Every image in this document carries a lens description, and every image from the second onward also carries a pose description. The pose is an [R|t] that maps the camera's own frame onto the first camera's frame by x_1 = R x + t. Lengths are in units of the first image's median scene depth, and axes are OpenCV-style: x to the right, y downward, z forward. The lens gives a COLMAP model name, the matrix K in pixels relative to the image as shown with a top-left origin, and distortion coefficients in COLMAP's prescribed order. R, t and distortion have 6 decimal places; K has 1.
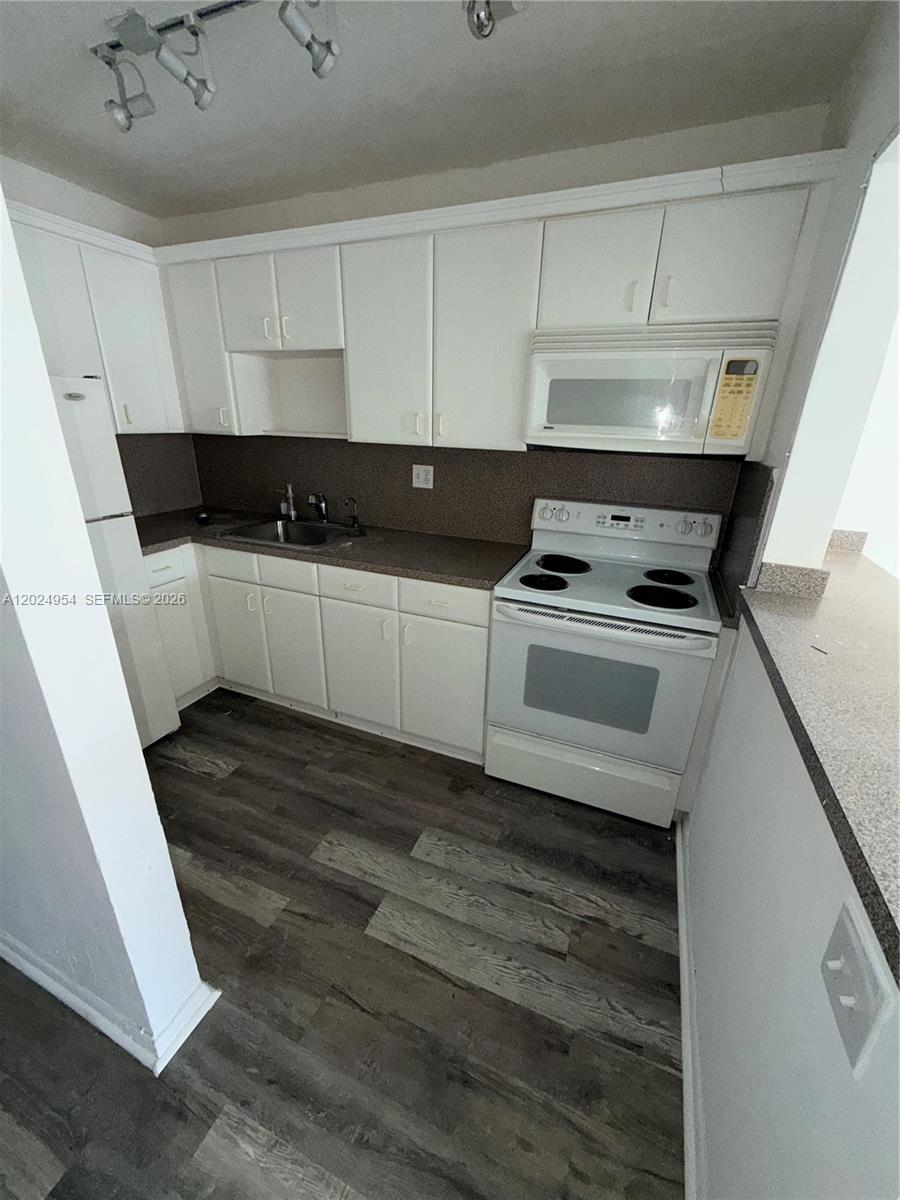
lens RADIAL K [[478.4, 0, 453.5], [0, 478.4, 599.4], [0, 0, 1]] dist [0.001716, 0.000499]
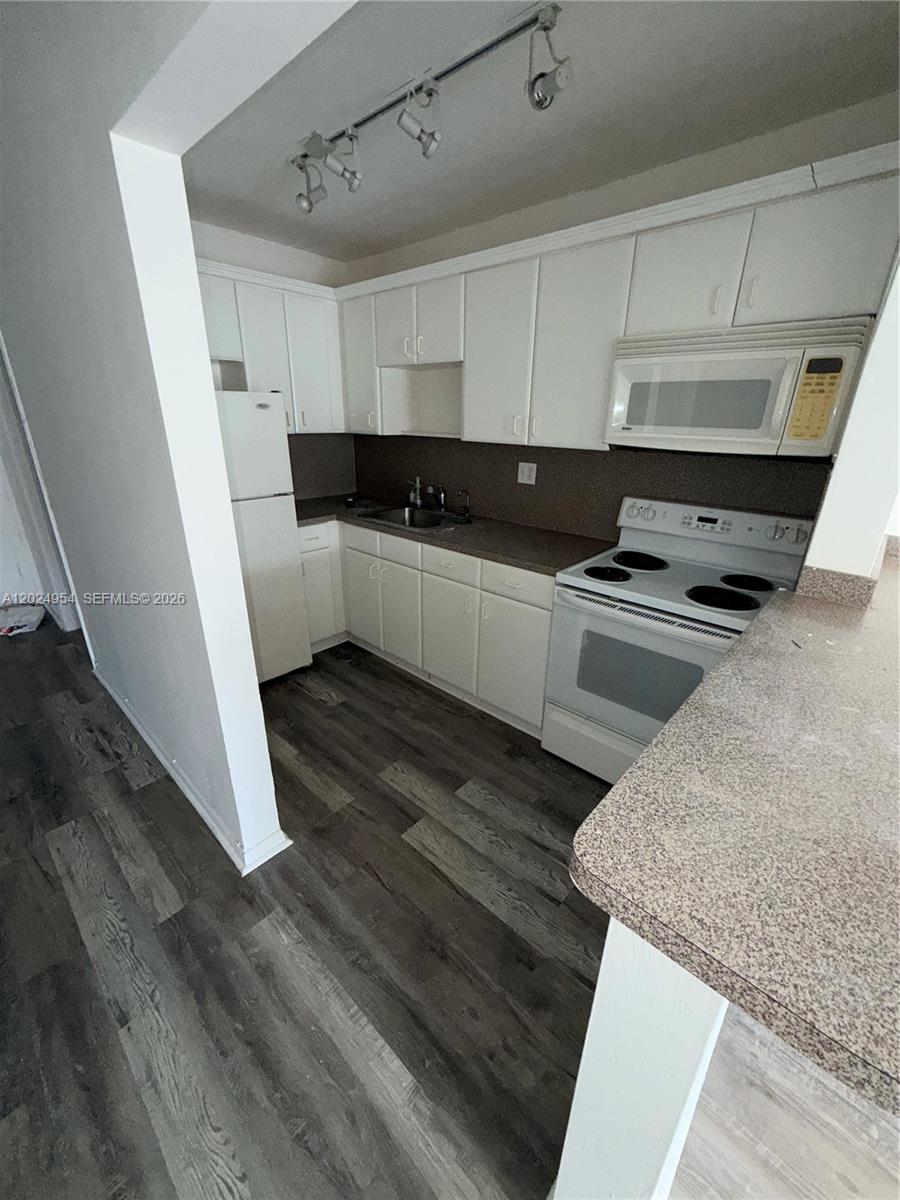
lens RADIAL K [[478.4, 0, 453.5], [0, 478.4, 599.4], [0, 0, 1]] dist [0.001716, 0.000499]
pose [[0.941114, 0.113810, -0.318358, 0.215613], [-0.114908, 0.993257, 0.015396, 0.043662], [0.317964, 0.022093, 0.947845, -0.115001]]
